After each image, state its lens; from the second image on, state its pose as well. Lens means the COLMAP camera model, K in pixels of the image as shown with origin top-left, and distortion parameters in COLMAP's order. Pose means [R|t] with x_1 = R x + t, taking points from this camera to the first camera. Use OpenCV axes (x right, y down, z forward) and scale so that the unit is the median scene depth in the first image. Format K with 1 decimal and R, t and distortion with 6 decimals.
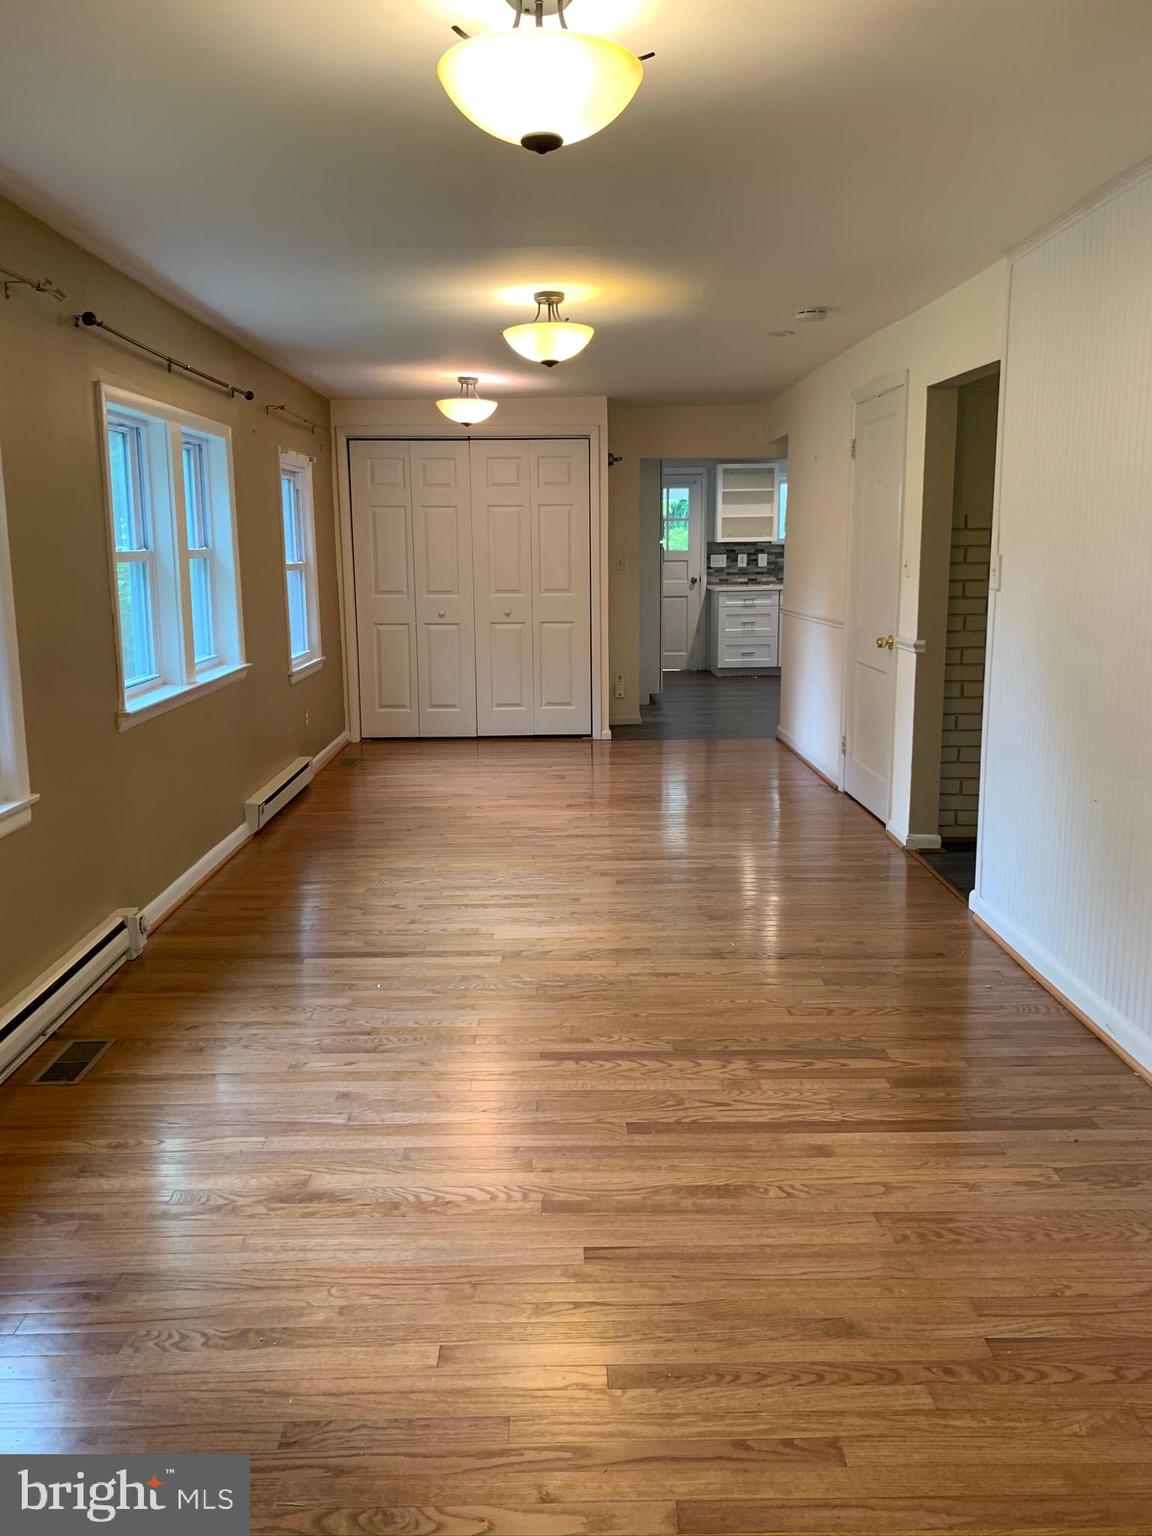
lens RADIAL K [[1170.1, 0, 576.4], [0, 1170.1, 771.9], [0, 0, 1]] dist [0.015025, -0.011293]
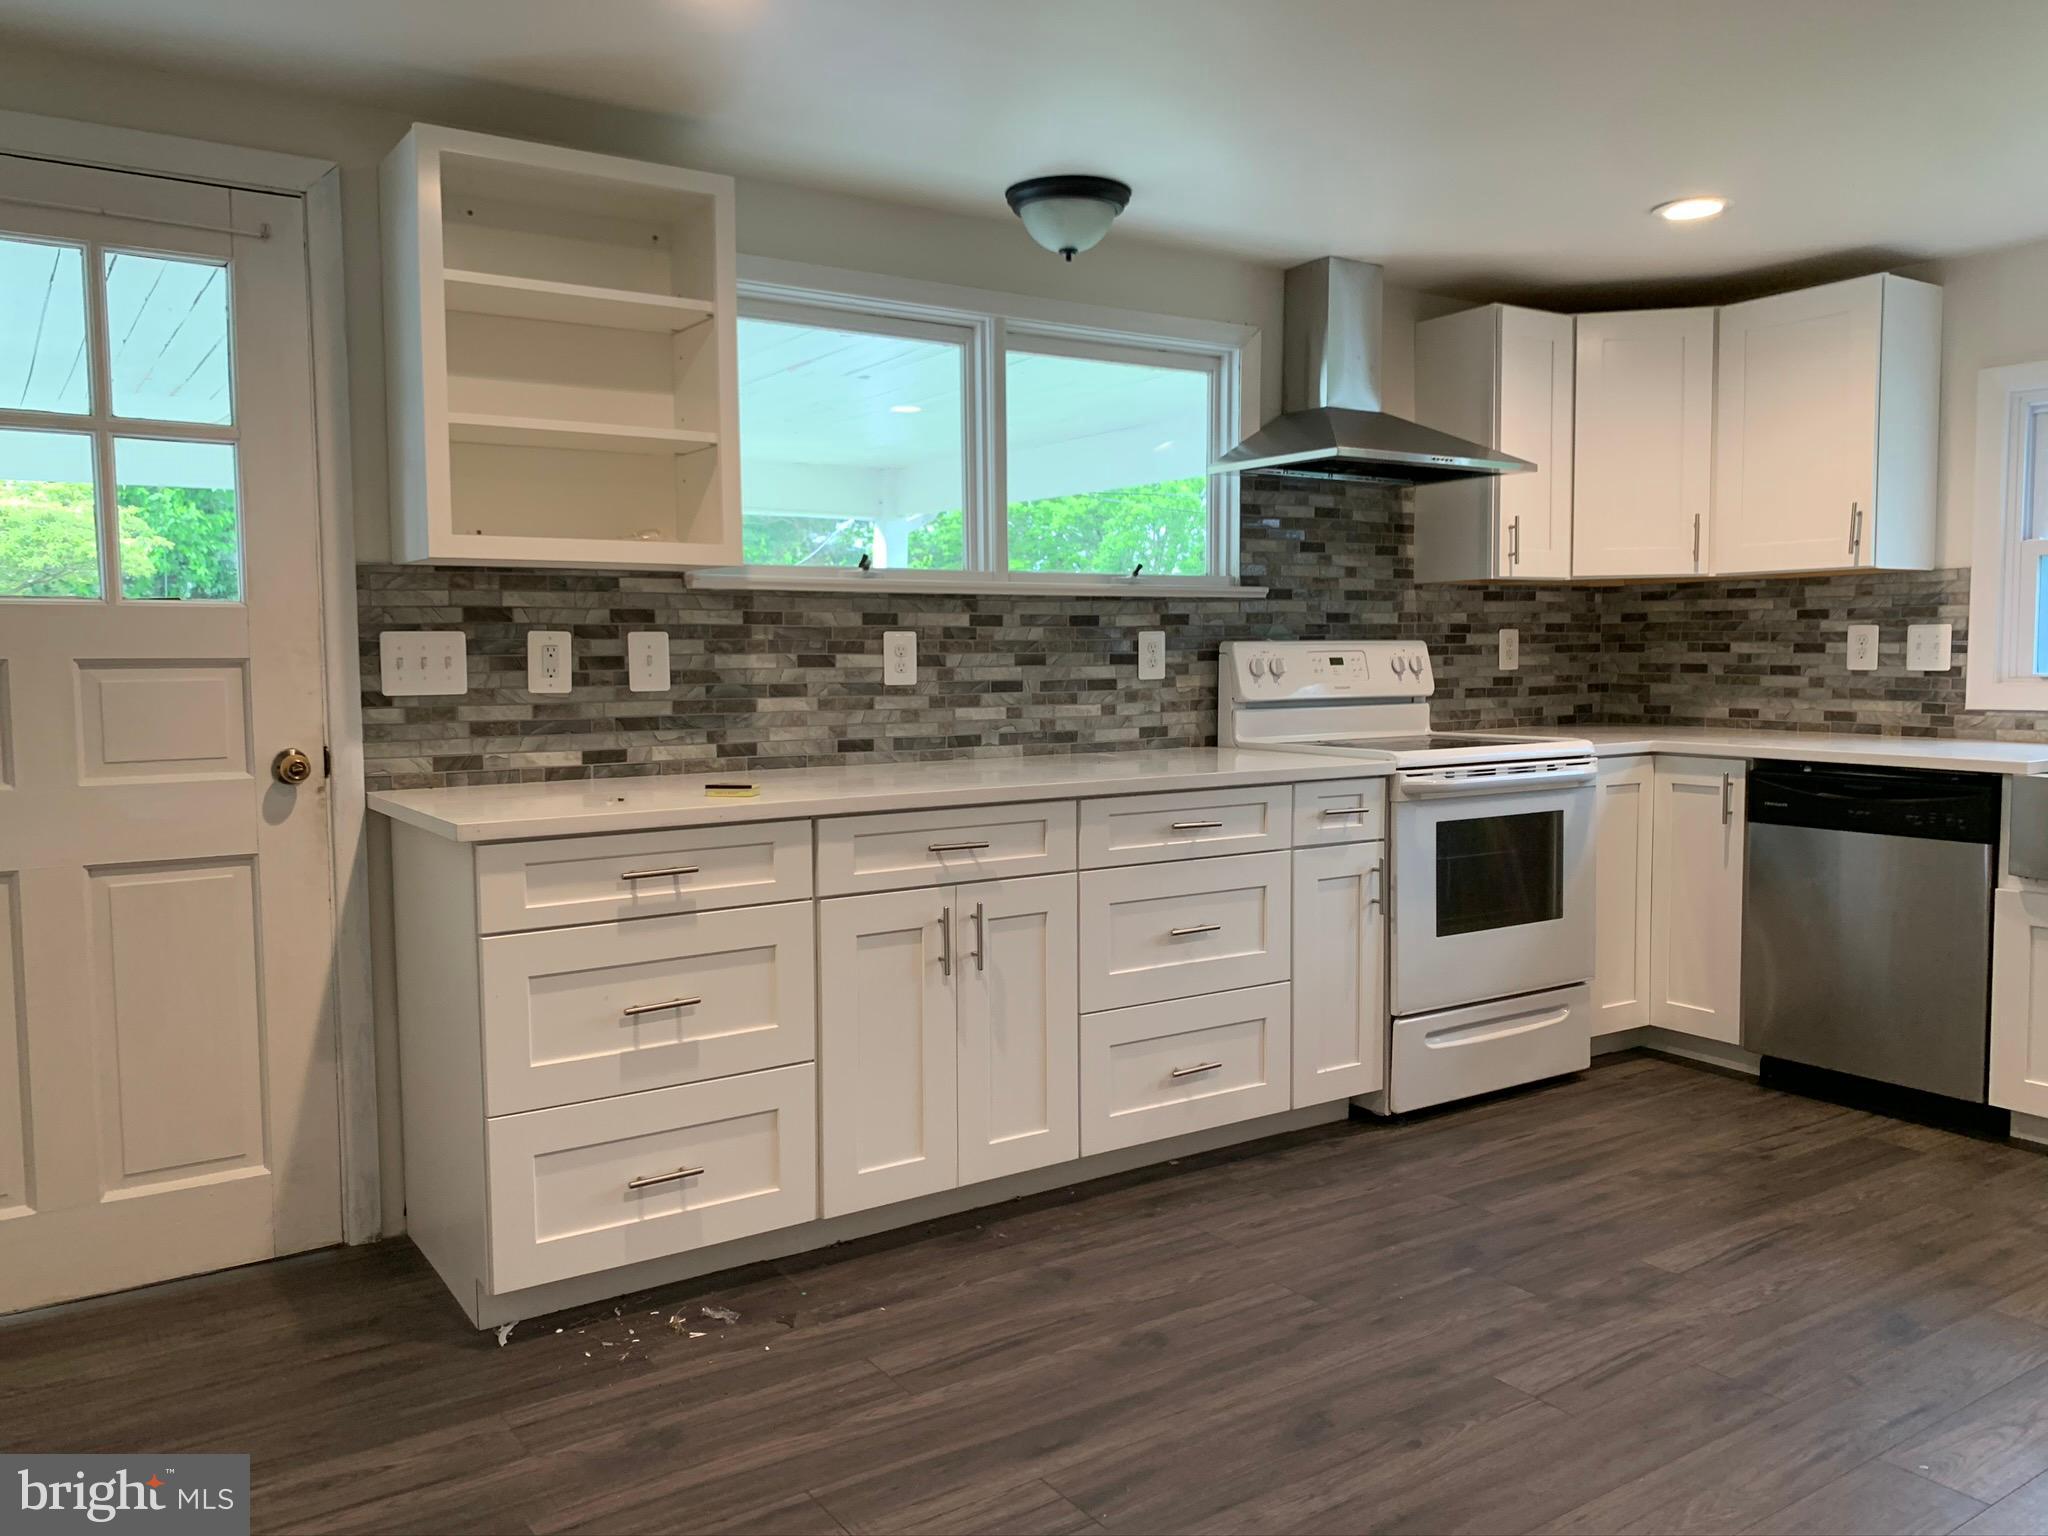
lens RADIAL K [[1572.0, 0, 1007.5], [0, 1572.0, 761.7], [0, 0, 1]] dist [0.055784, -0.091033]
pose [[0.840347, -0.032088, 0.541099, 0.202257], [0.096975, 0.991041, -0.091835, -0.434869], [-0.533304, 0.129647, 0.835930, 2.433156]]
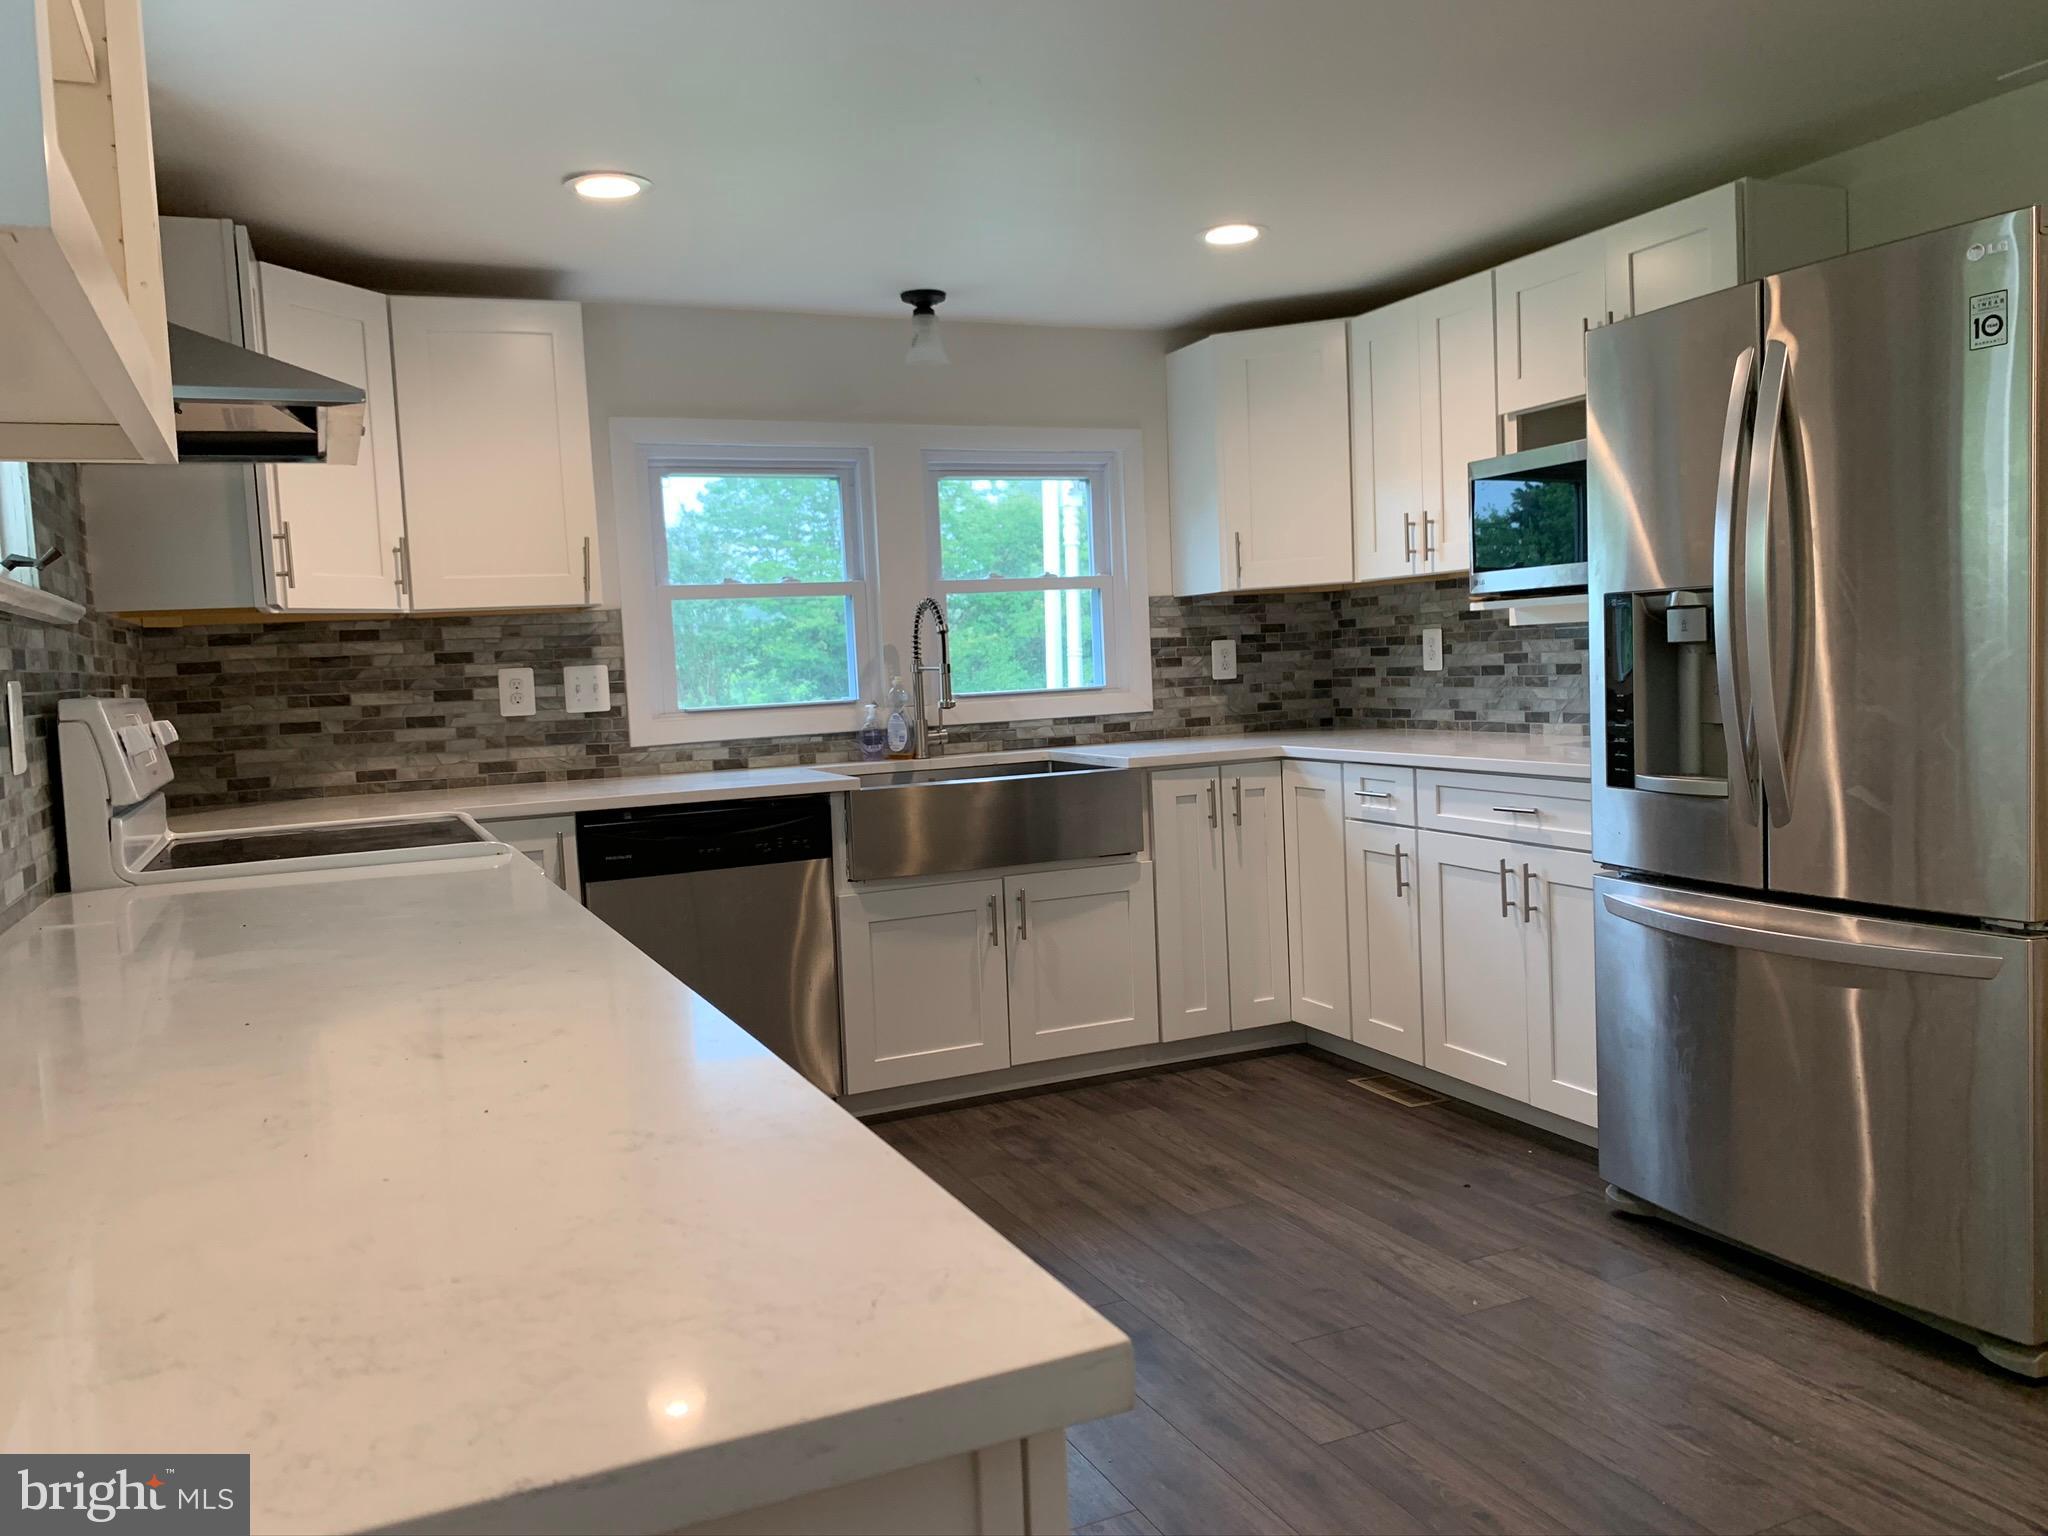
lens RADIAL K [[1572.0, 0, 1030.5], [0, 1572.0, 755.6], [0, 0, 1]] dist [0.055784, -0.091033]
pose [[-0.407078, -0.024653, 0.913061, 0.217159], [0.221795, 0.967049, 0.124996, -0.583652], [-0.886056, 0.253395, -0.388196, 3.203074]]
